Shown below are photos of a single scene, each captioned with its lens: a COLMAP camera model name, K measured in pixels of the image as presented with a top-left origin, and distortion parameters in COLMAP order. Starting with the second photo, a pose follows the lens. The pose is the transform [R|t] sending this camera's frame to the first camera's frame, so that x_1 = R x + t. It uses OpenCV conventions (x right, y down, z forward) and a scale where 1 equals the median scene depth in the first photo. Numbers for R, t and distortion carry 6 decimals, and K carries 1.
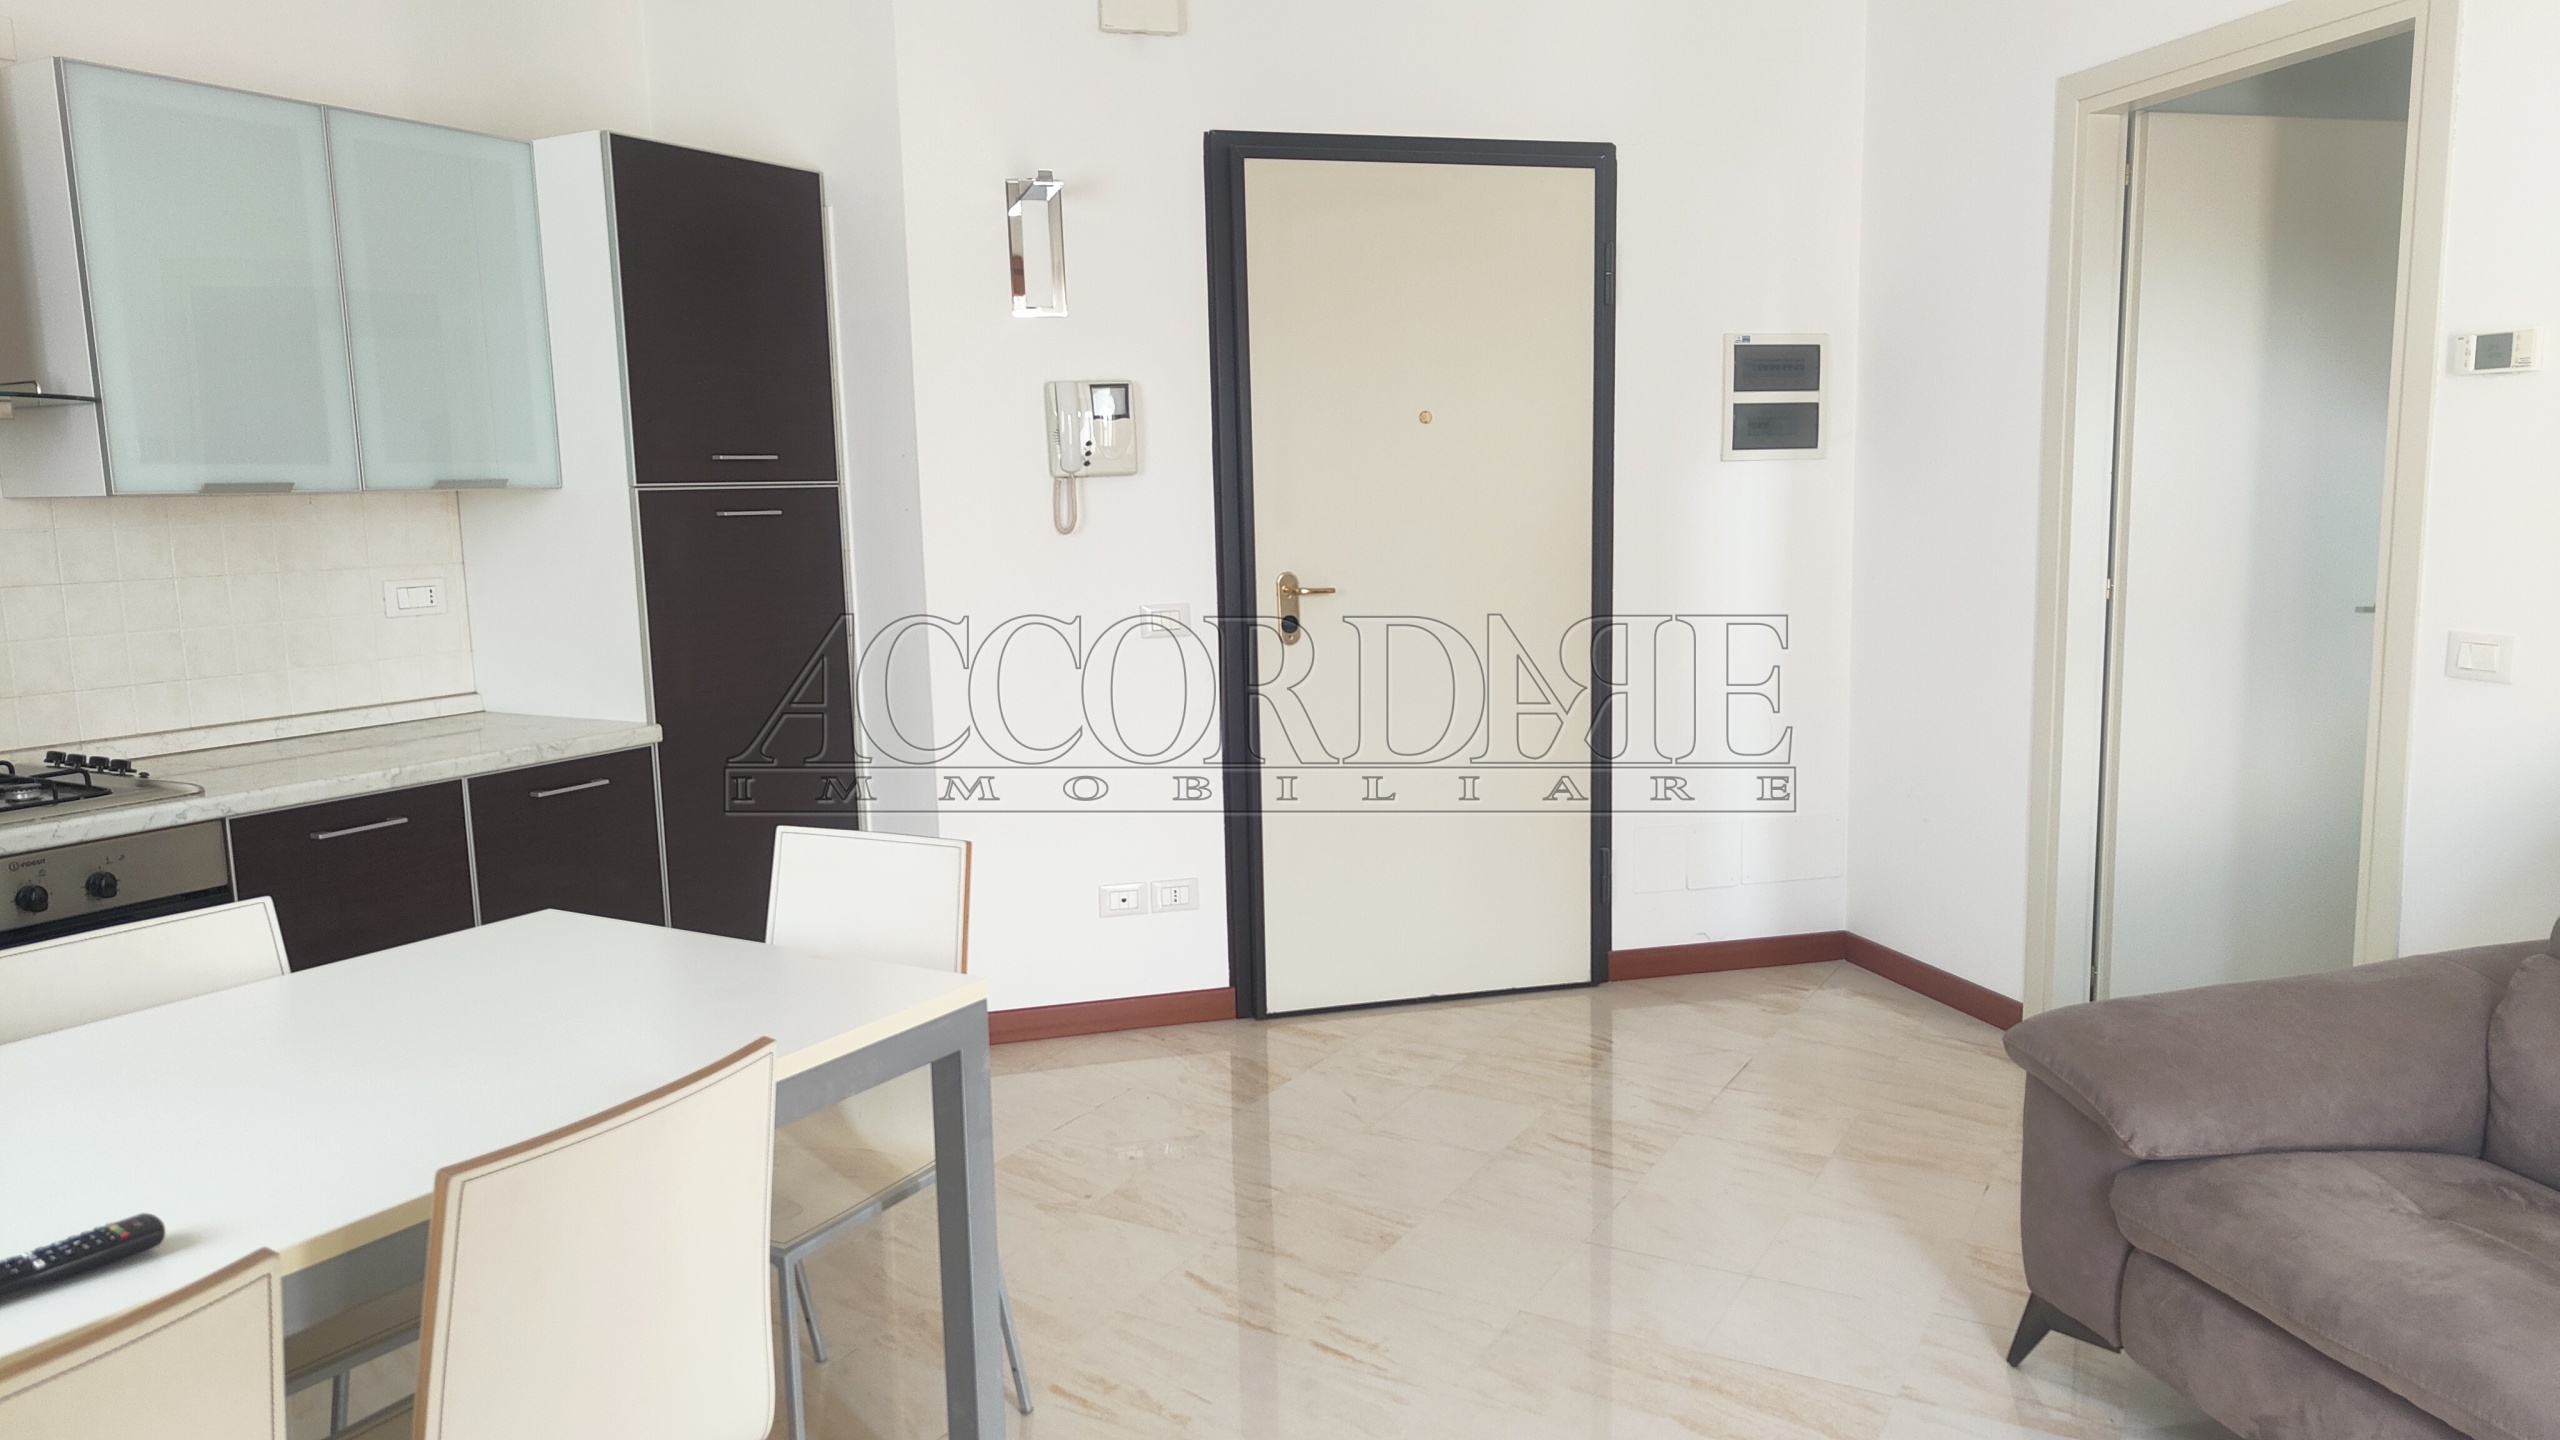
lens RADIAL K [[1751.8, 0, 1231.1], [0, 1751.8, 773.7], [0, 0, 1]] dist [0.043769, -0.010275]
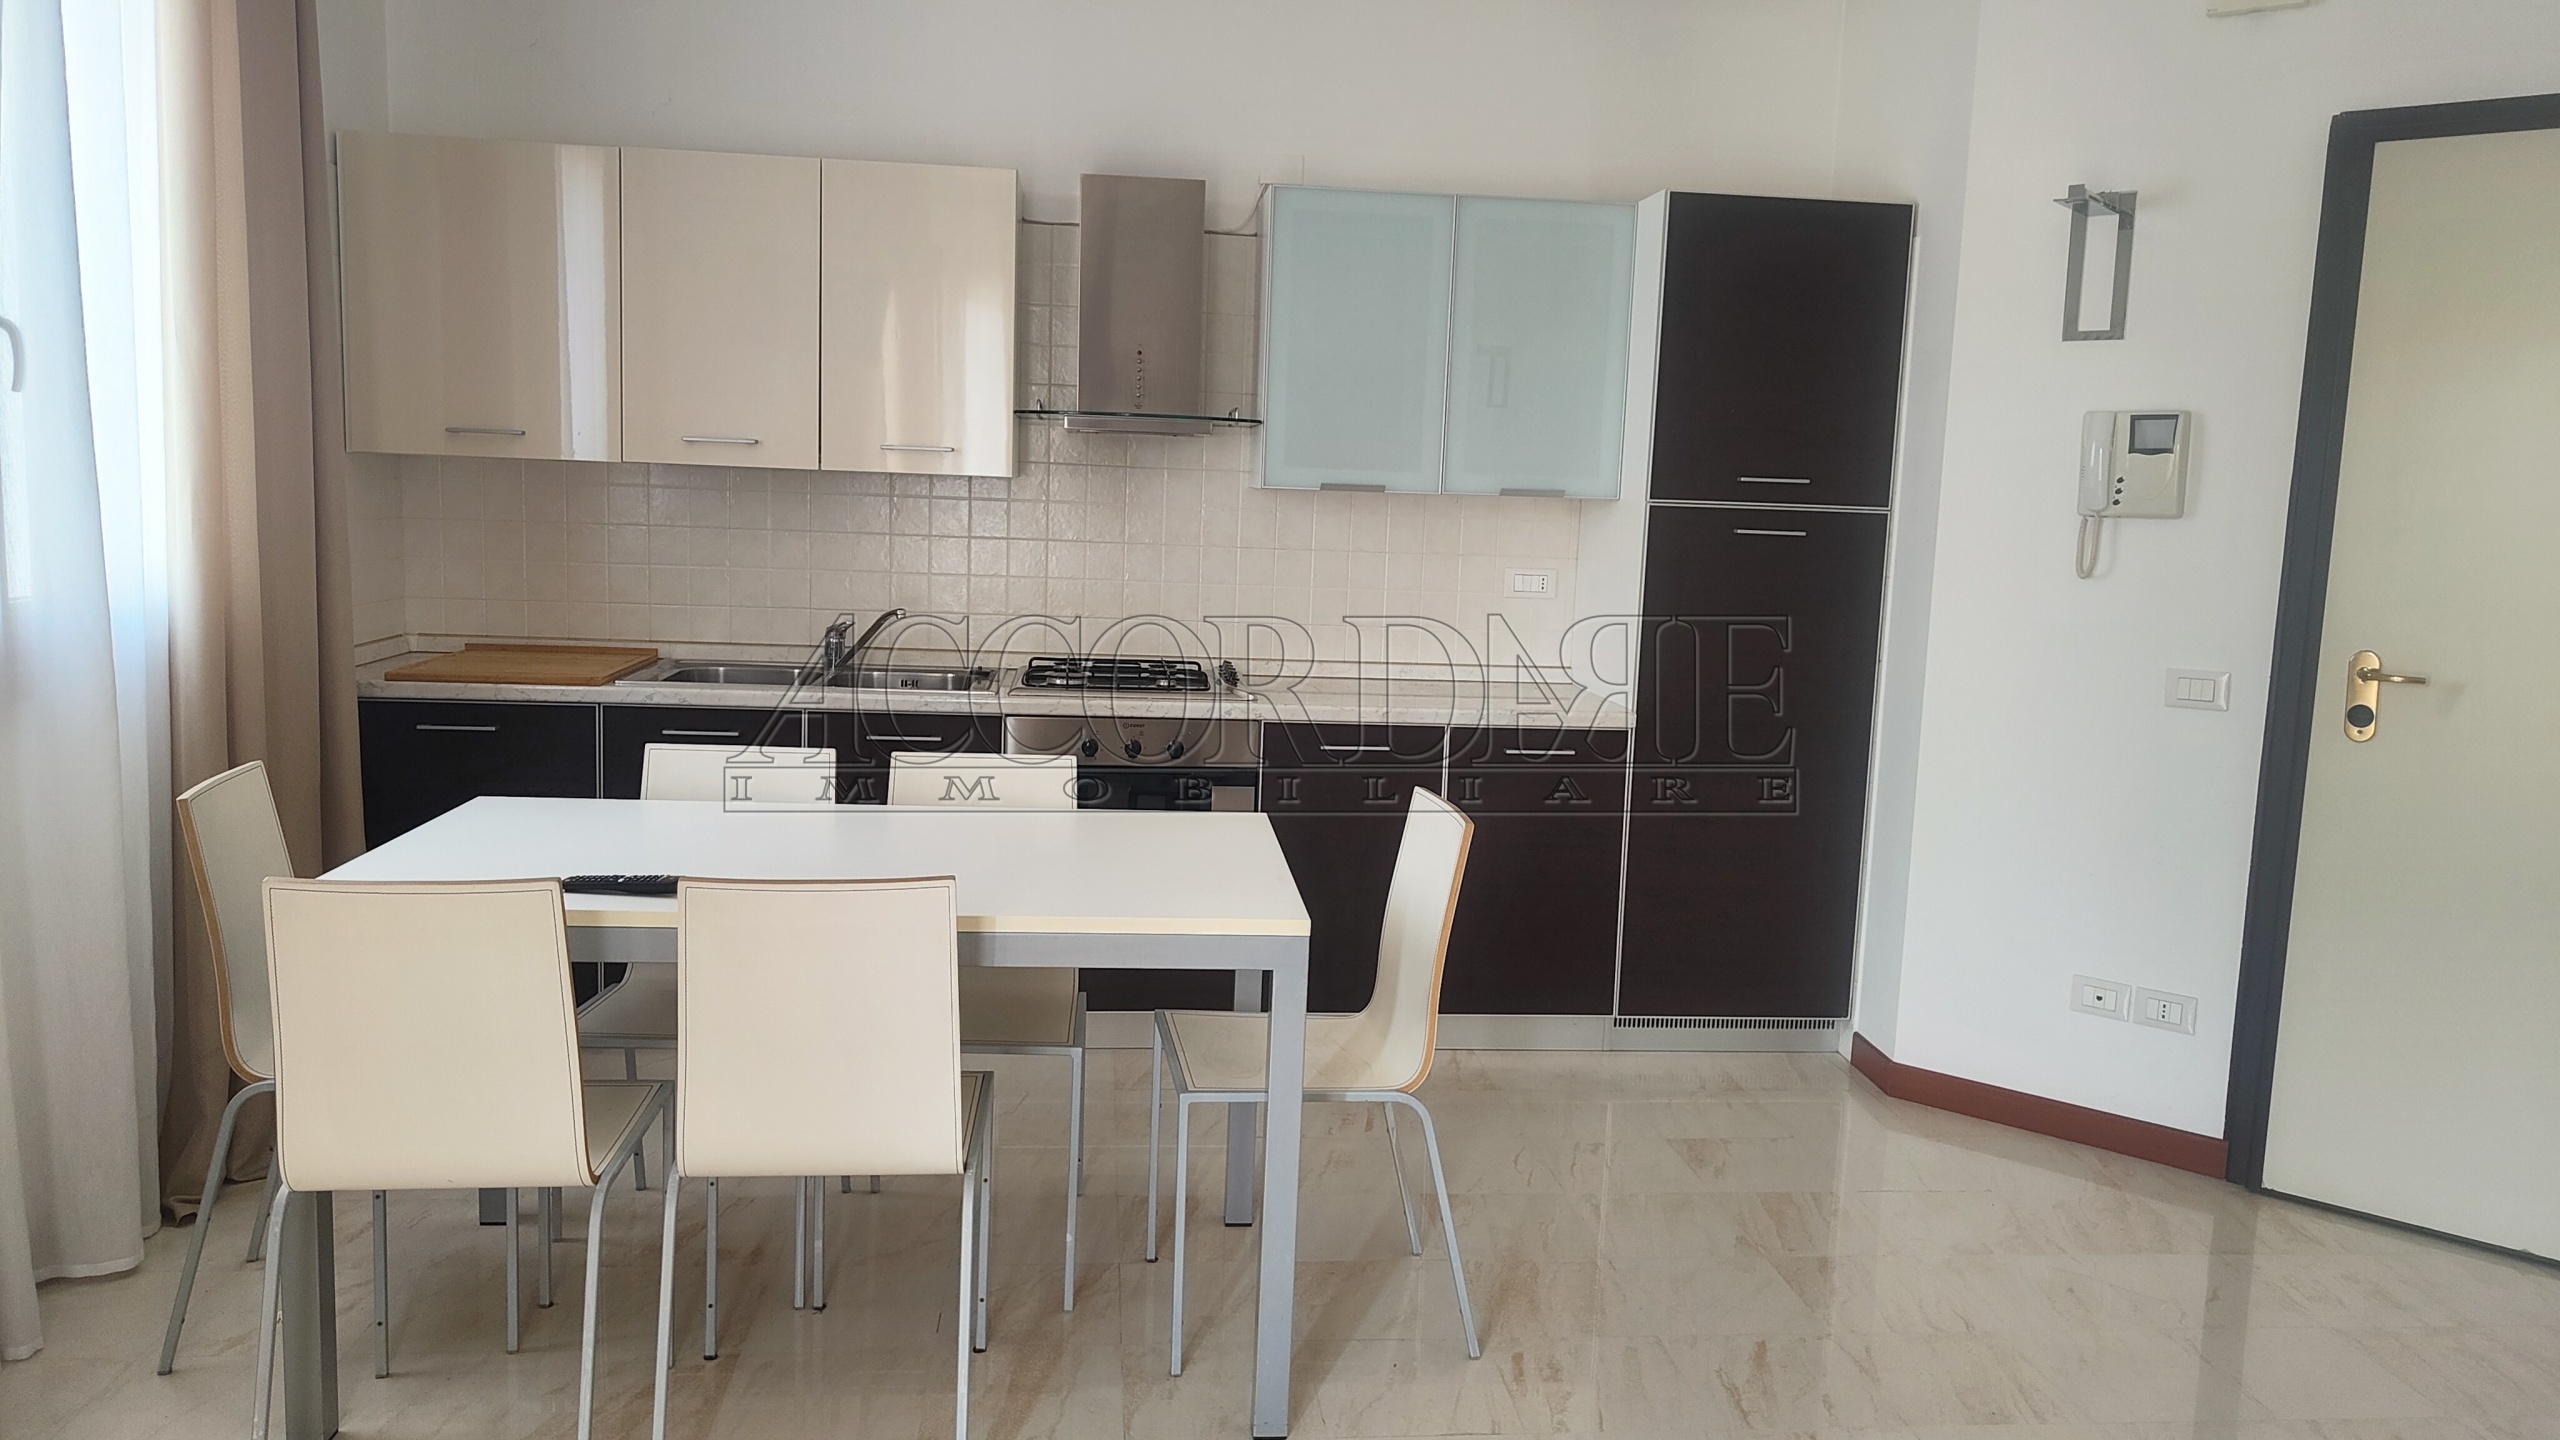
lens RADIAL K [[1751.8, 0, 1272.0], [0, 1751.8, 718.2], [0, 0, 1]] dist [0.043769, -0.010275]
pose [[0.600071, 0.153337, -0.785114, 0.383808], [-0.183549, 0.981664, 0.051436, -0.036415], [0.778605, 0.113242, 0.617212, 0.121231]]
